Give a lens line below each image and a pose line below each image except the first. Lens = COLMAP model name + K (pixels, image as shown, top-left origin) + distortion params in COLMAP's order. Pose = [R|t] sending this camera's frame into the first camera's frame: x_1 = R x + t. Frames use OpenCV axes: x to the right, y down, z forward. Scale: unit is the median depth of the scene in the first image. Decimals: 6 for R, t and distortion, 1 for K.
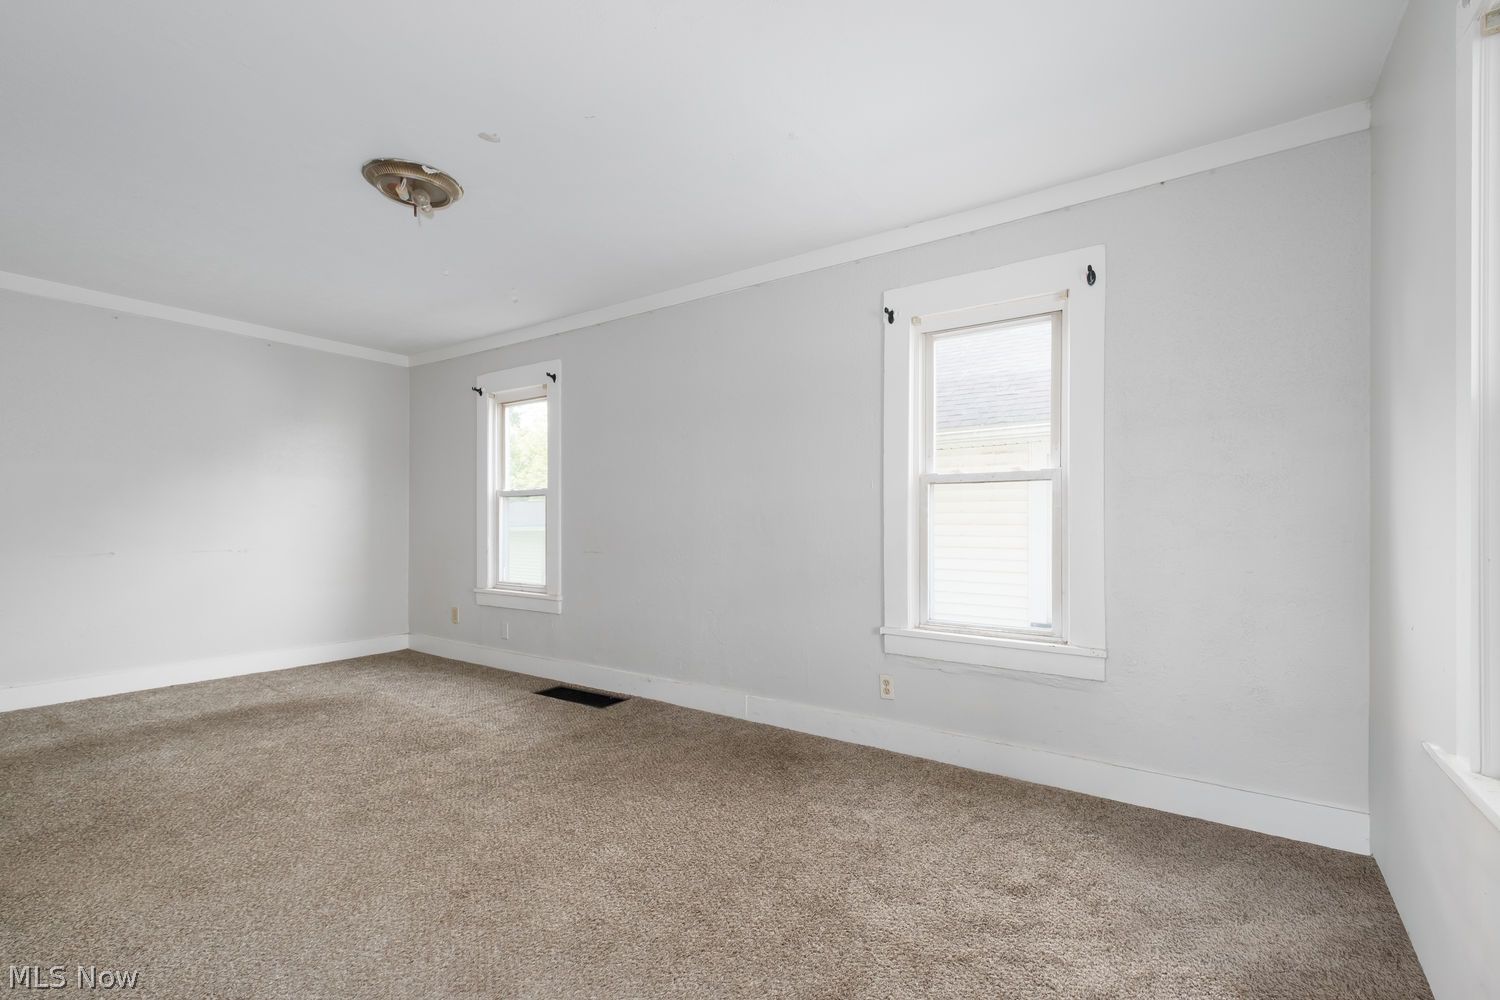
lens RADIAL K [[640.5, 0, 784.6], [0, 640.5, 527.9], [0, 0, 1]] dist [0.012411, 0.000034]
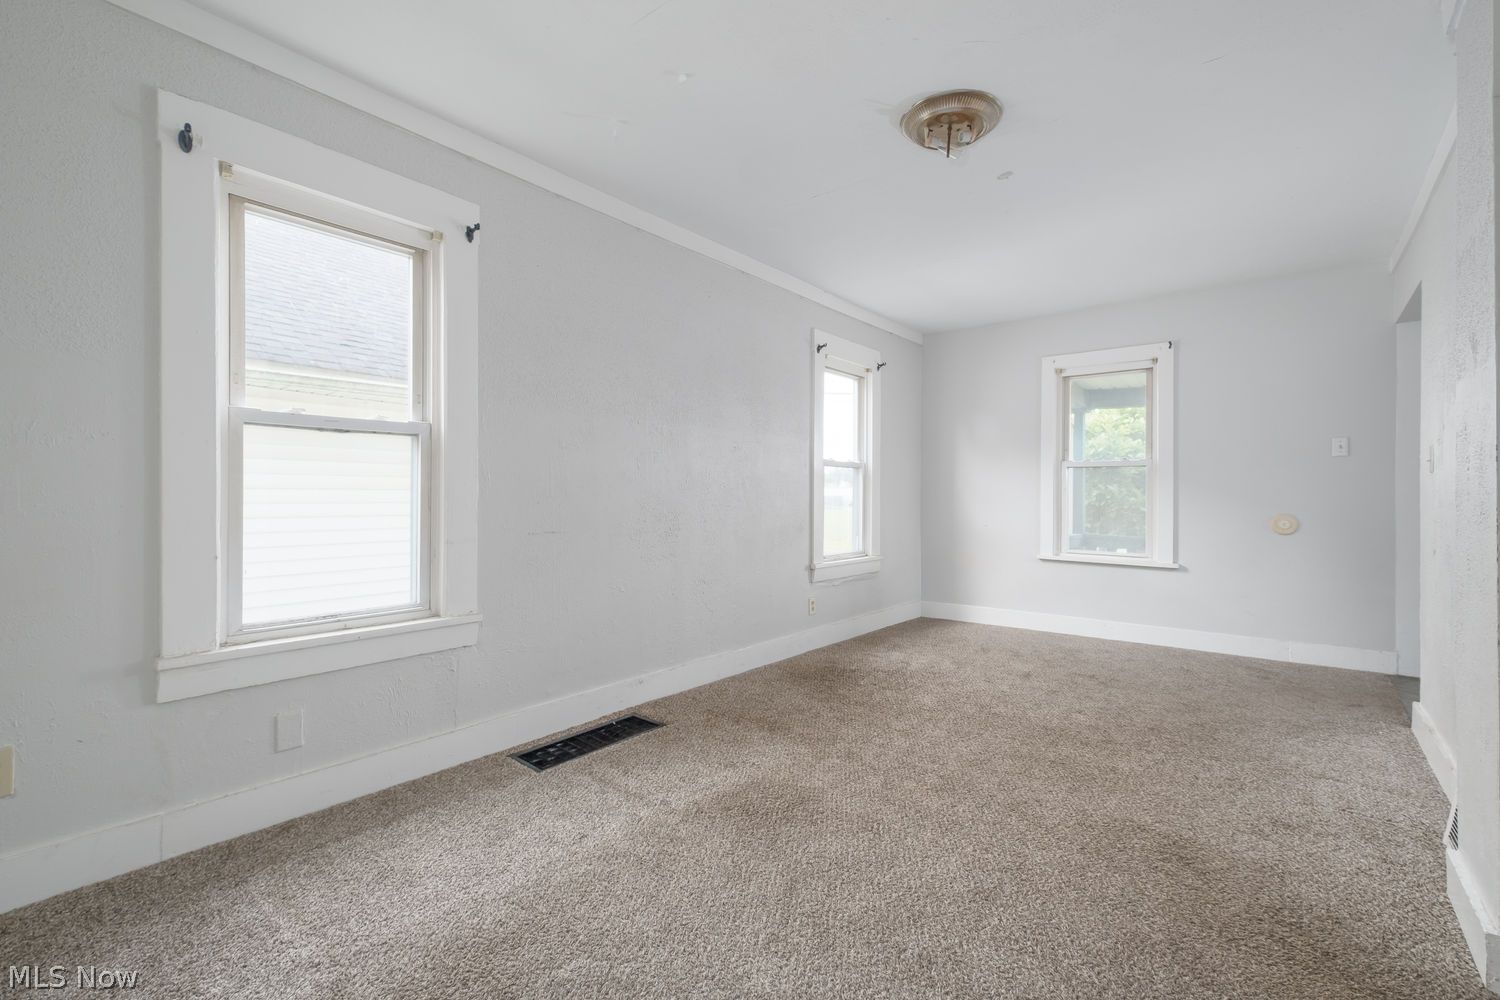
lens RADIAL K [[654.5, 0, 755.9], [0, 654.5, 495.3], [0, 0, 1]] dist [0.013092, -0.000007]
pose [[0.095361, -0.015203, 0.995327, -0.979994], [-0.018205, 0.999689, 0.017014, -0.017547], [-0.995276, -0.019743, 0.095055, 0.738446]]
